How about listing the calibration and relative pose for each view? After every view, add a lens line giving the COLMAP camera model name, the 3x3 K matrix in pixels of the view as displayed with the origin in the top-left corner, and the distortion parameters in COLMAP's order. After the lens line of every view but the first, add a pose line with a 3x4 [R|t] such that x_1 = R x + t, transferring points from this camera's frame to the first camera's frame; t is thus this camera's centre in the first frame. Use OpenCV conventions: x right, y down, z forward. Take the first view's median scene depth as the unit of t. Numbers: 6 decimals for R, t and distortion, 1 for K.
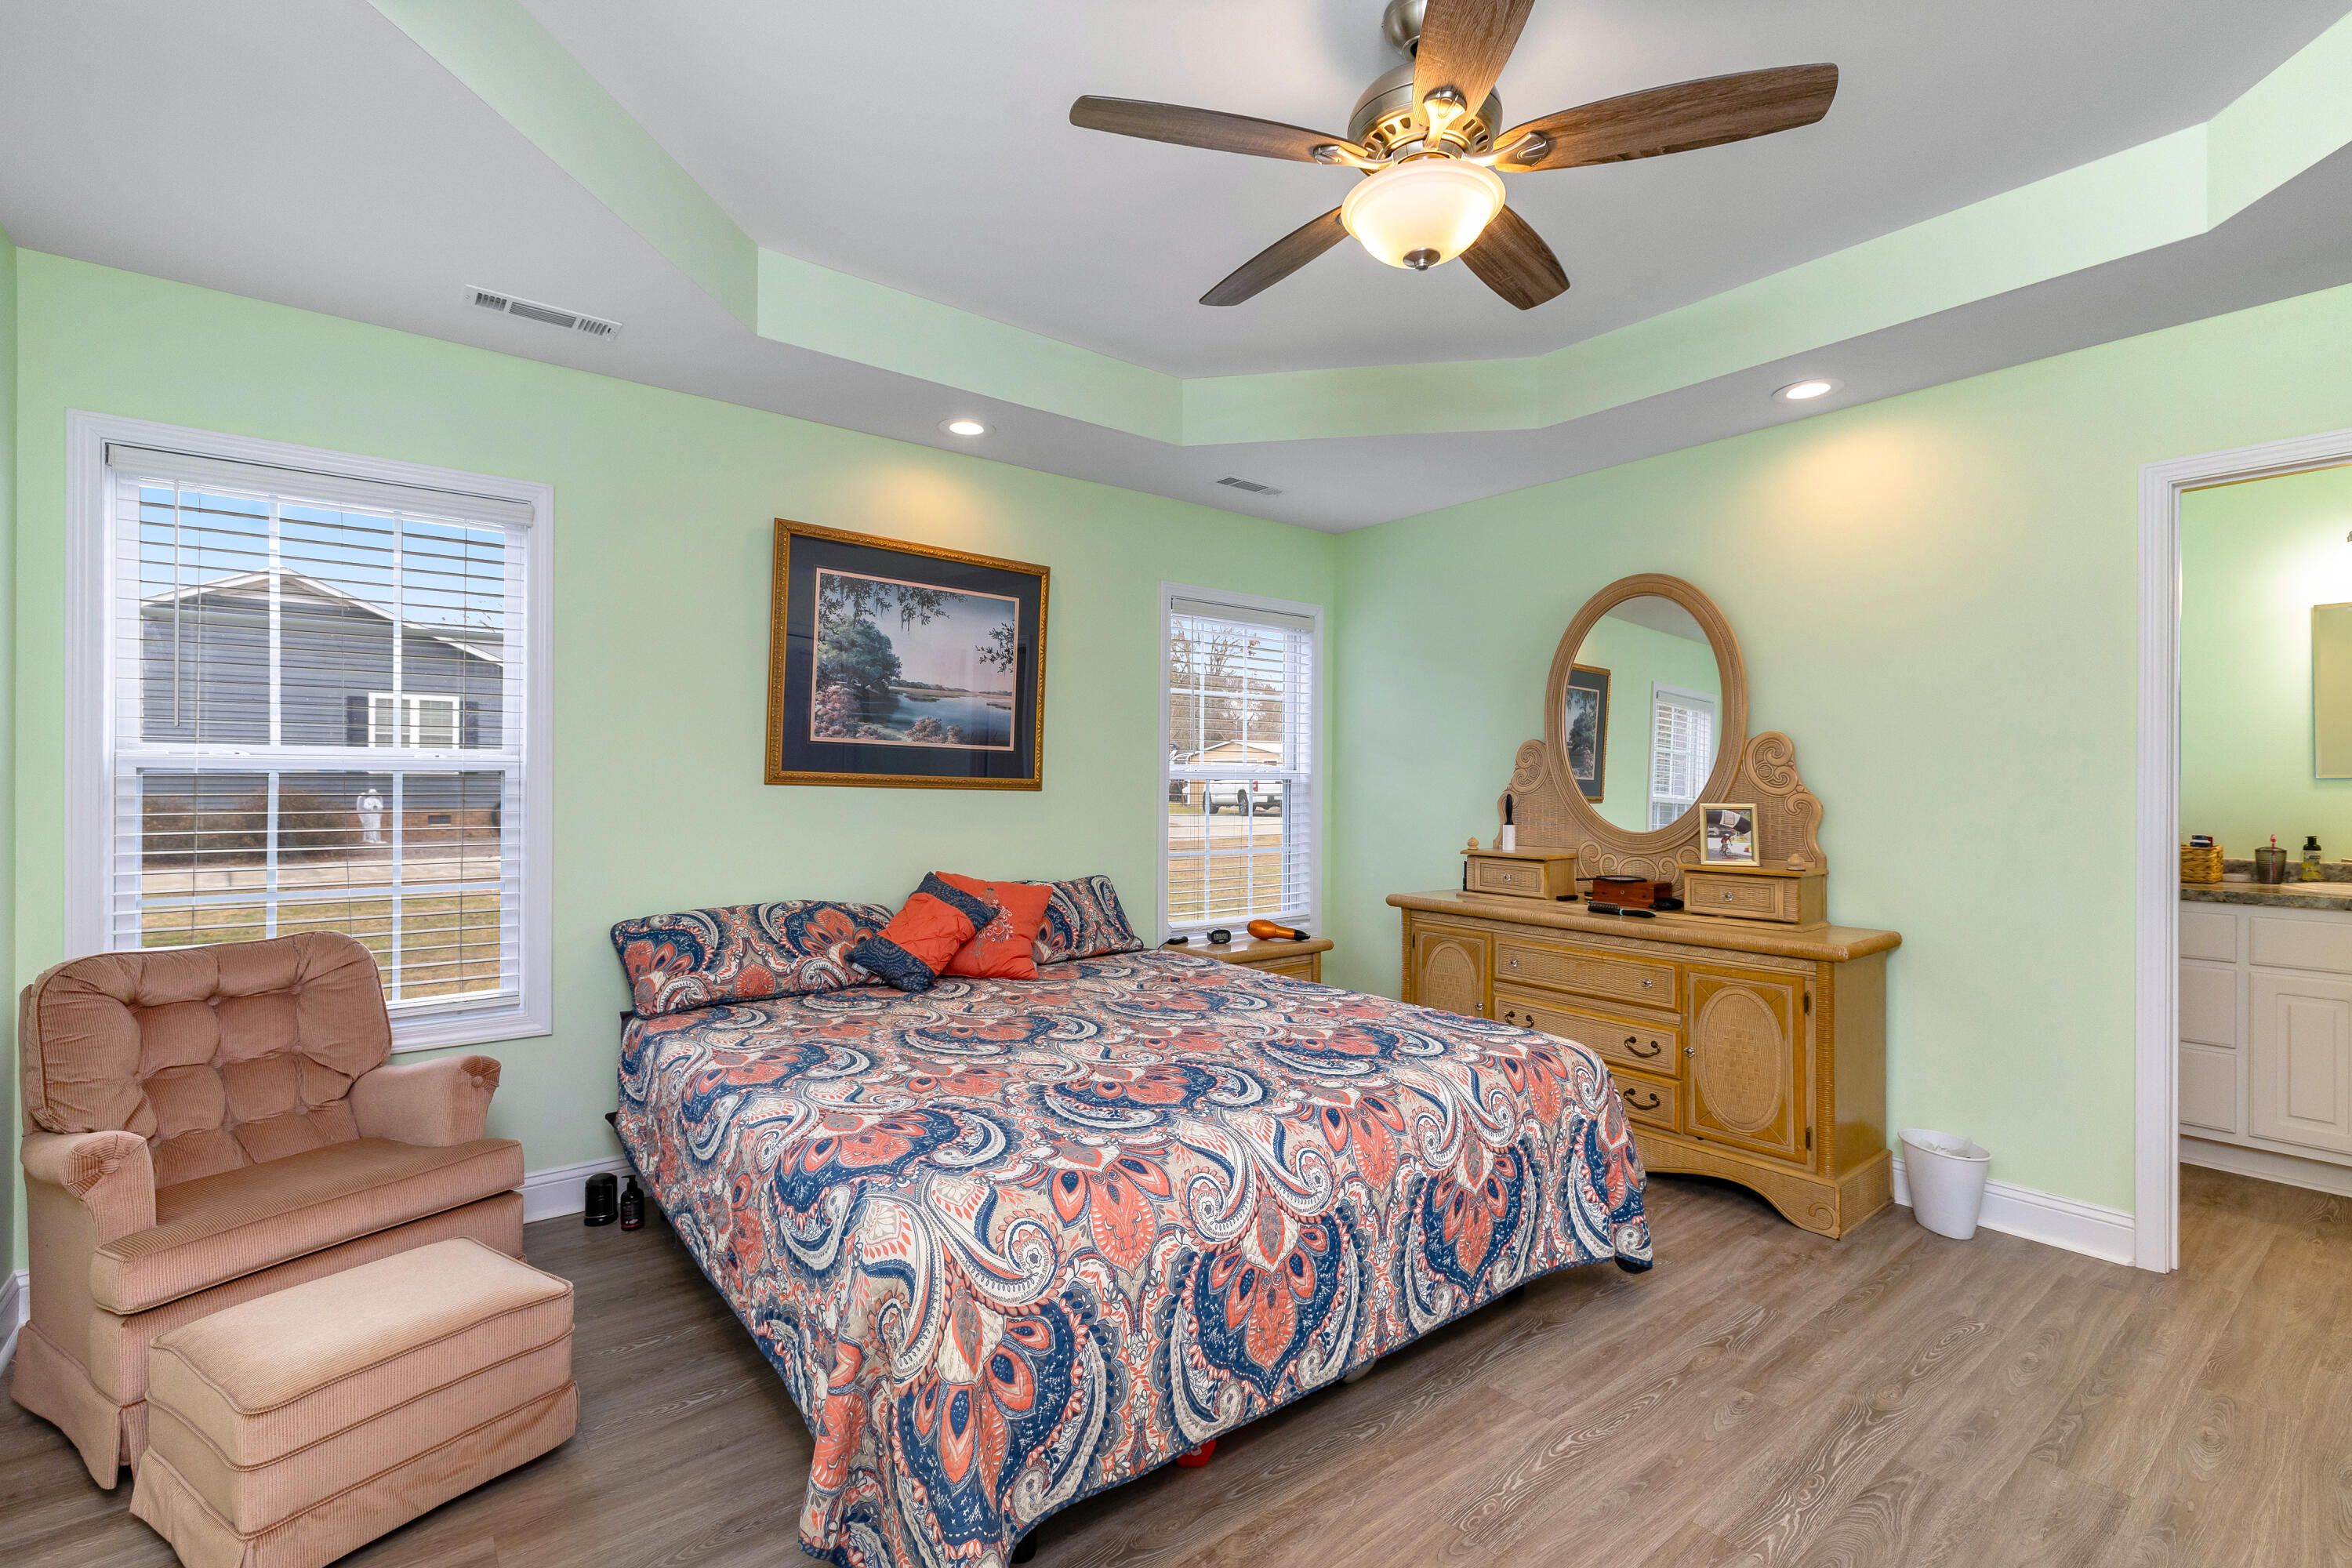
lens RADIAL K [[1069.4, 0, 1176.0], [0, 1069.4, 784.0], [0, 0, 1]] dist [0.002365, 0.000200]
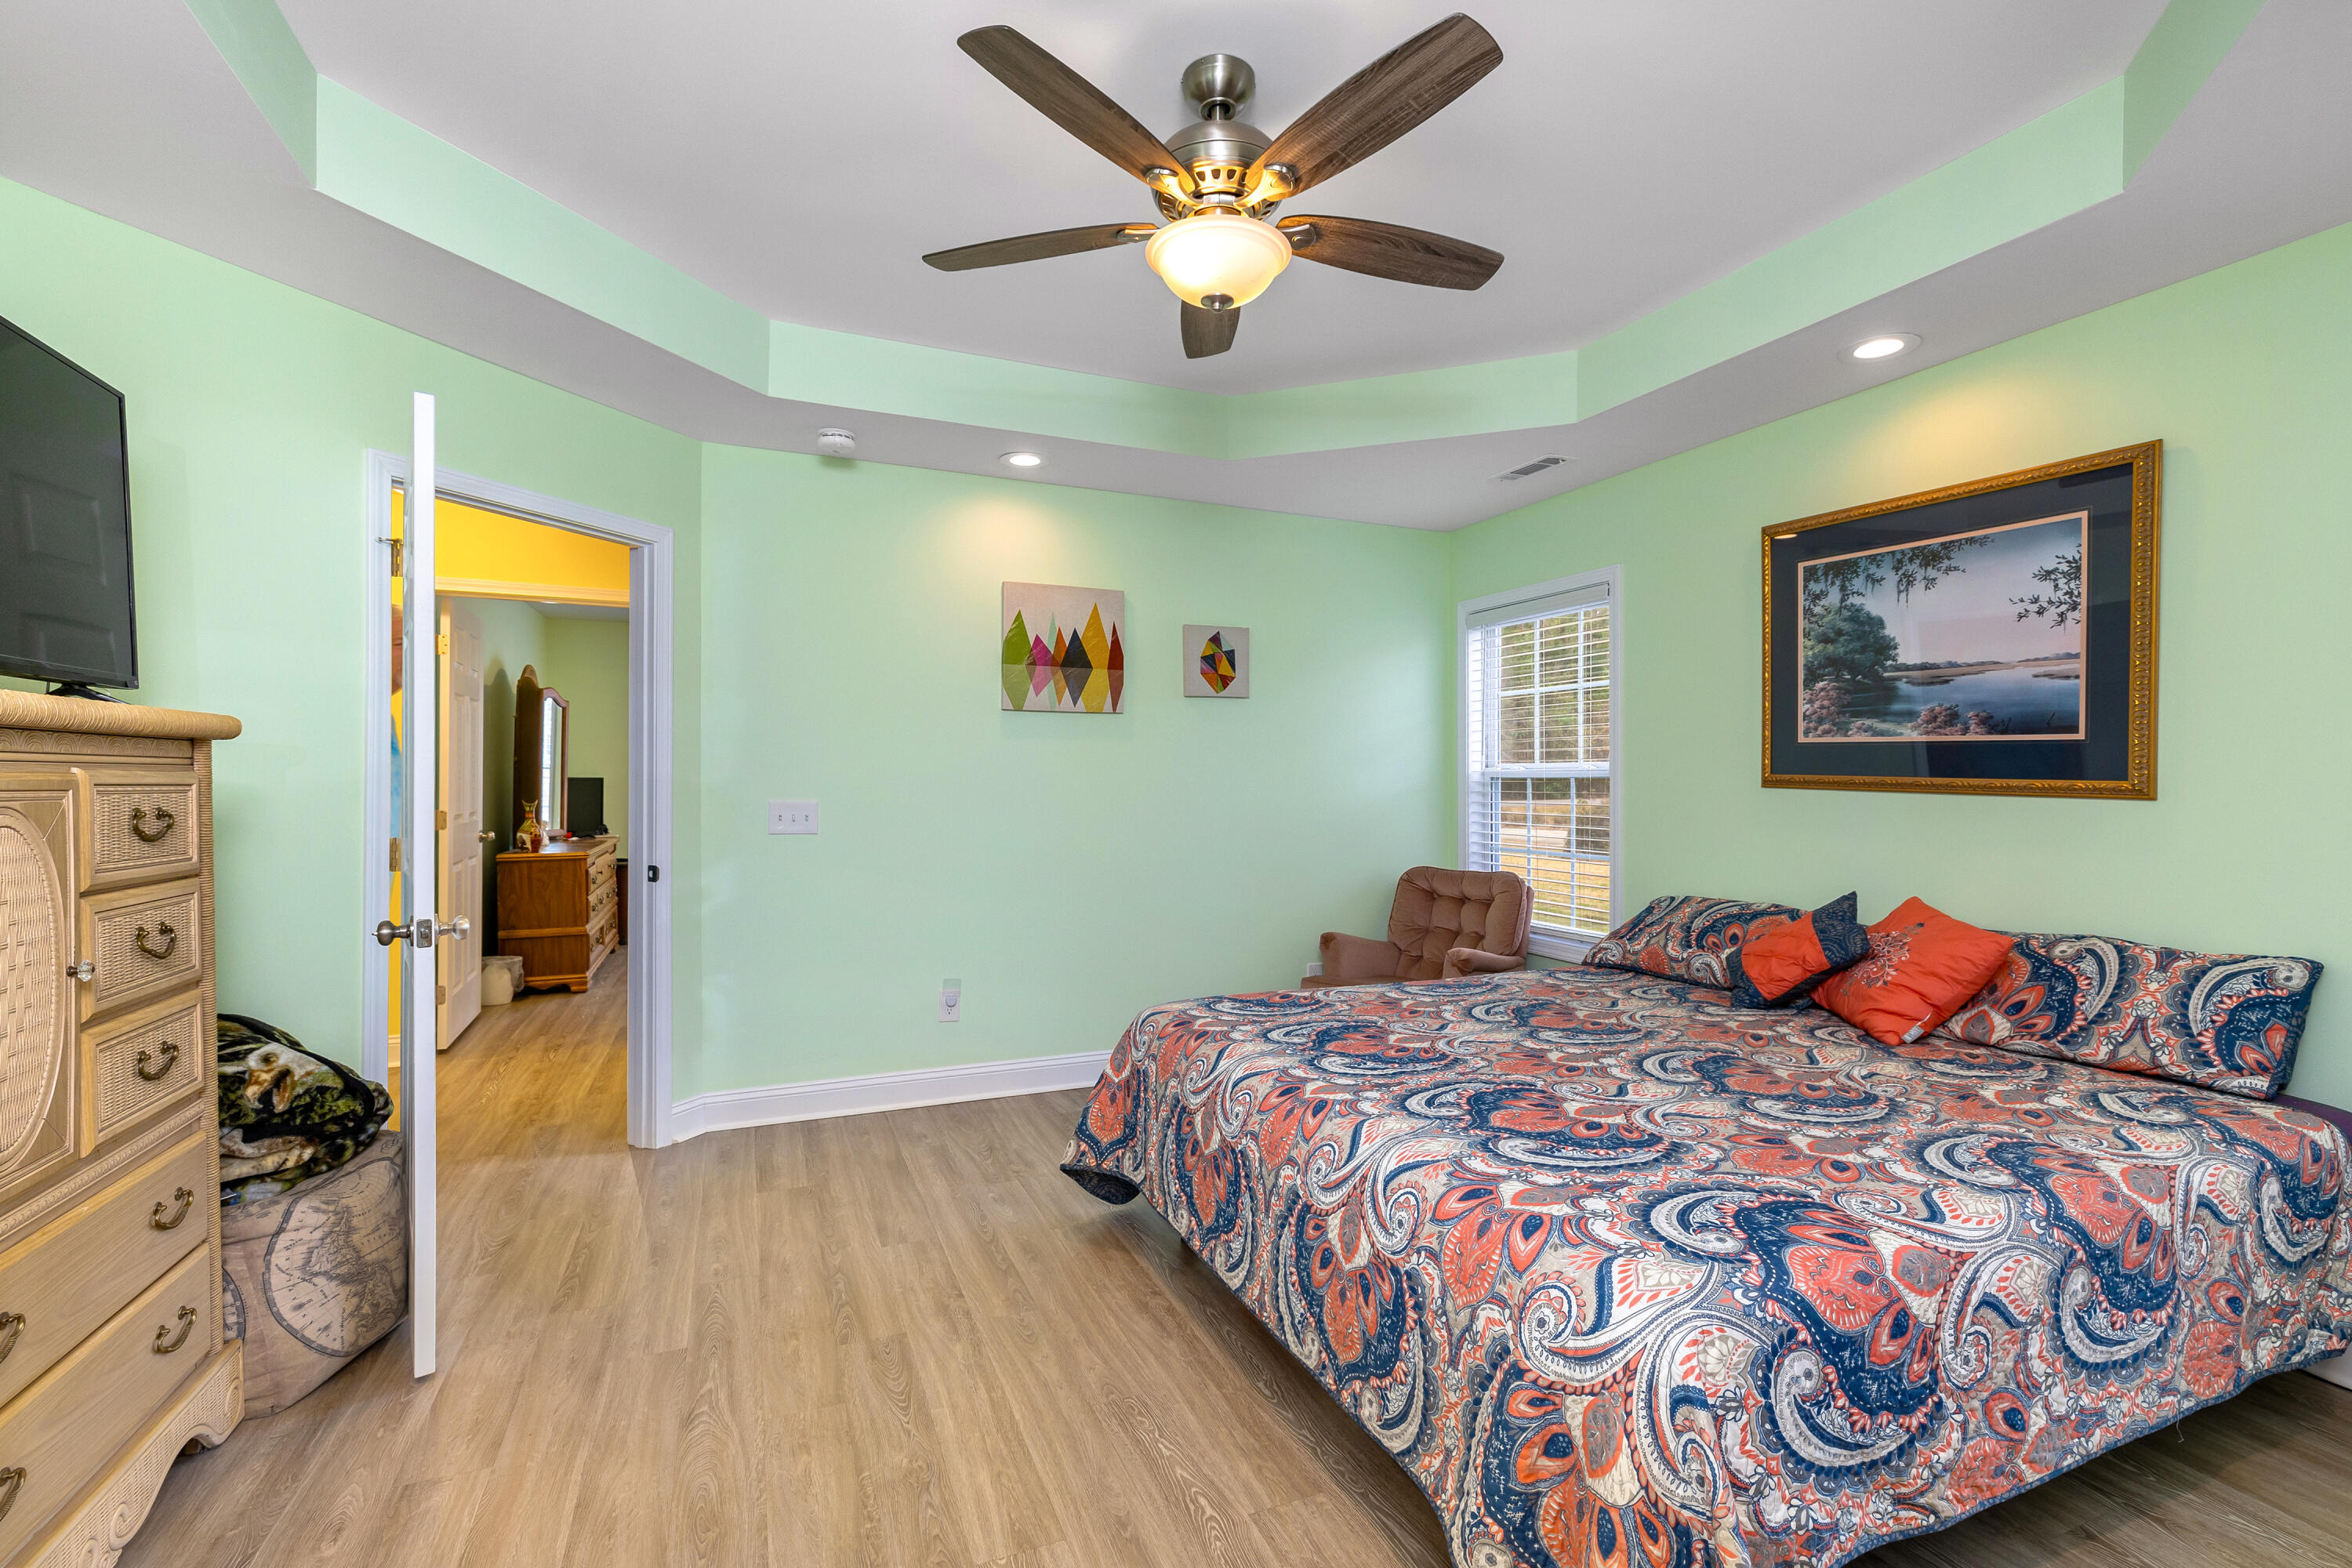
lens RADIAL K [[1005.7, 0, 1178.4], [0, 1005.7, 761.1], [0, 0, 1]] dist [0.001572, 0.000416]
pose [[-0.238729, -0.015051, -0.970970, 0.689064], [0.011198, 0.999771, -0.018250, -0.013675], [0.971022, -0.015230, -0.238505, 0.685620]]
